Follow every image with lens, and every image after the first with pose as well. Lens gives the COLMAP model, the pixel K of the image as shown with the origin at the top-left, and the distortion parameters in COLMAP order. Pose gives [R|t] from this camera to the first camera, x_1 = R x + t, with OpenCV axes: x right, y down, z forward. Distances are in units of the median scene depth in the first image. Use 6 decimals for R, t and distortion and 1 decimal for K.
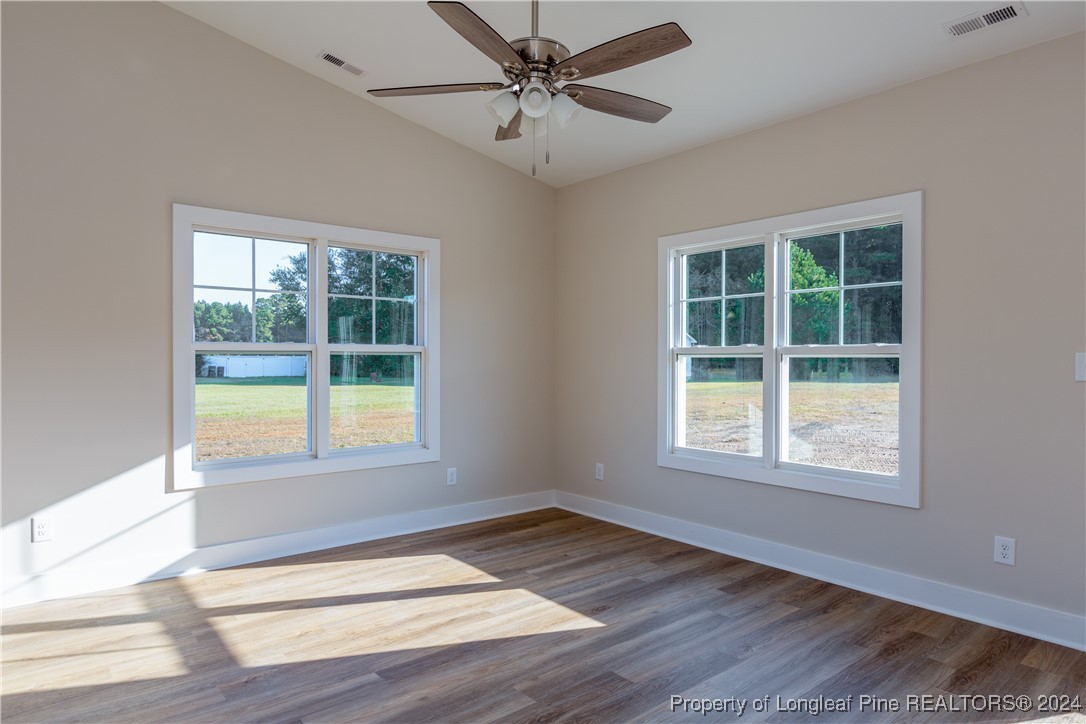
lens RADIAL K [[662.2, 0, 538.7], [0, 662.2, 363.3], [0, 0, 1]] dist [-0.001153, -0.001842]
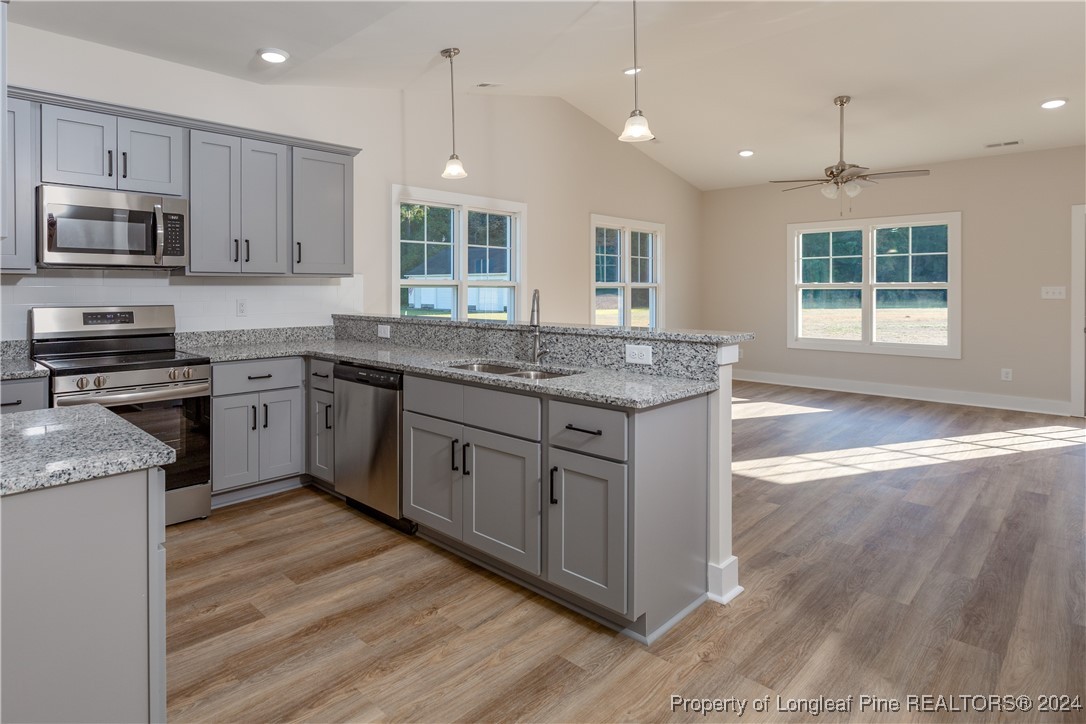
lens RADIAL K [[607.5, 0, 430.8], [0, 607.5, 292.5], [0, 0, 1]] dist [0.003987, -0.001152]
pose [[0.998991, -0.005007, 0.044638, -0.972225], [0.005060, 0.999987, -0.001076, -0.003043], [-0.044632, 0.001301, 0.999003, -0.709894]]
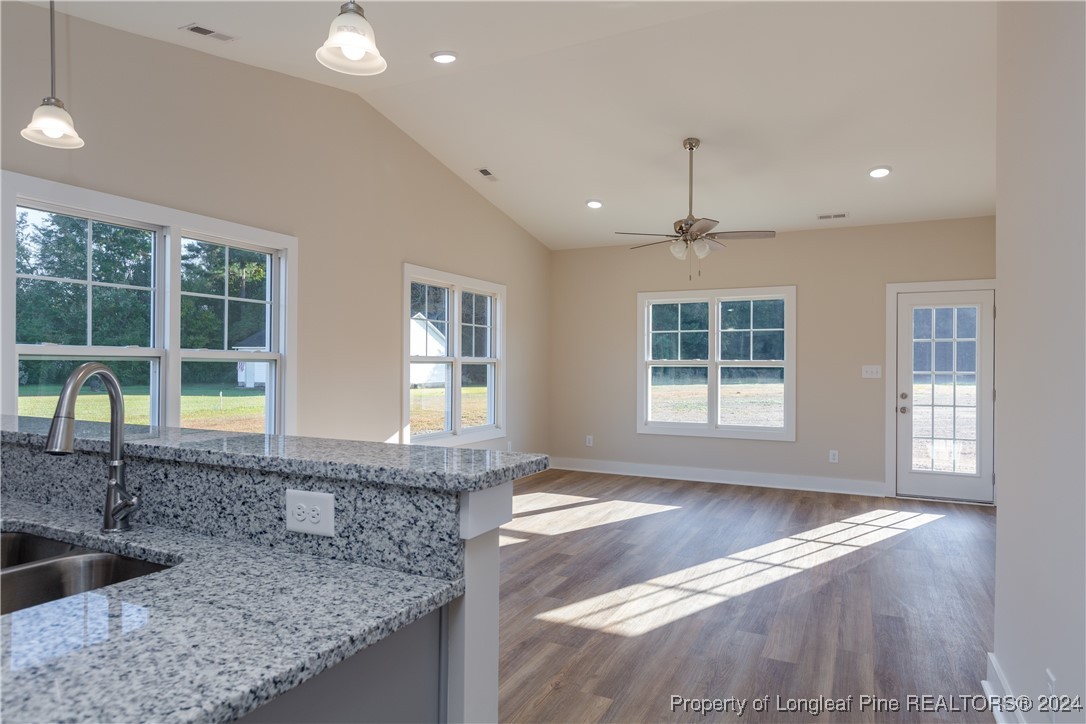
lens RADIAL K [[662.2, 0, 549.9], [0, 662.2, 366.3], [0, 0, 1]] dist [-0.001153, -0.001842]
pose [[0.907171, 0.001207, 0.420761, -0.764330], [0.000532, 0.999992, -0.004016, -0.003660], [-0.420762, 0.003867, 0.907163, -0.419821]]
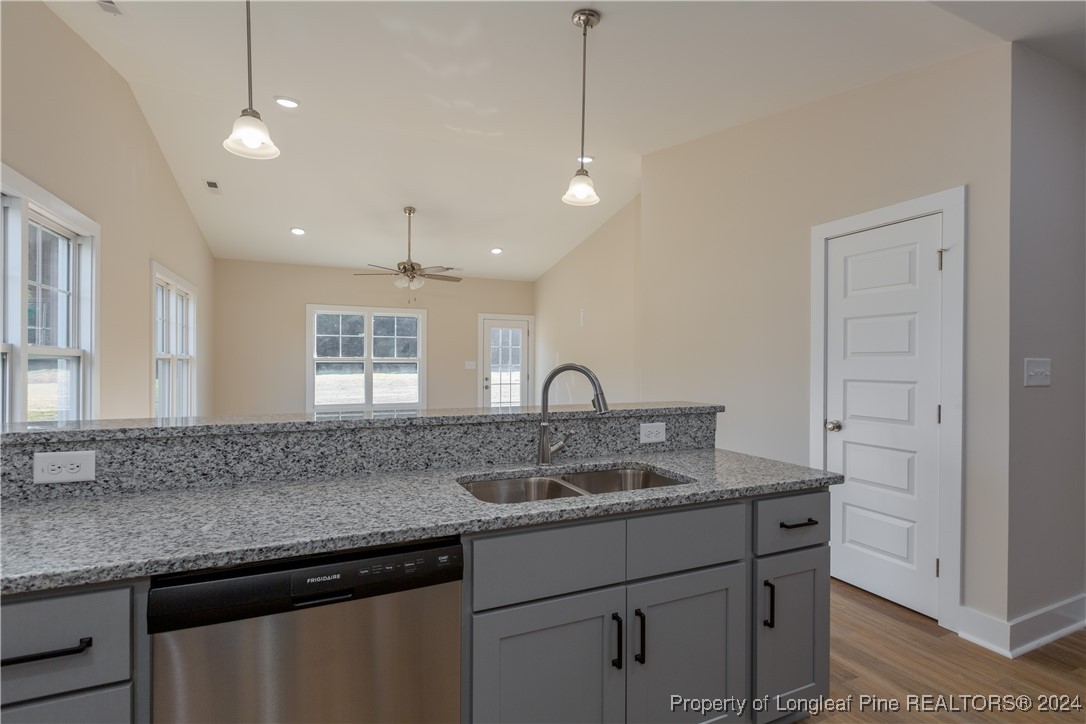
lens RADIAL K [[498.7, 0, 548.0], [0, 498.7, 364.3], [0, 0, 1]] dist [-0.003372, 0.001623]
pose [[0.262663, -0.005496, 0.964872, -1.220532], [0.003008, 0.999984, 0.004877, -0.008199], [-0.964883, 0.001621, 0.262675, -0.138779]]
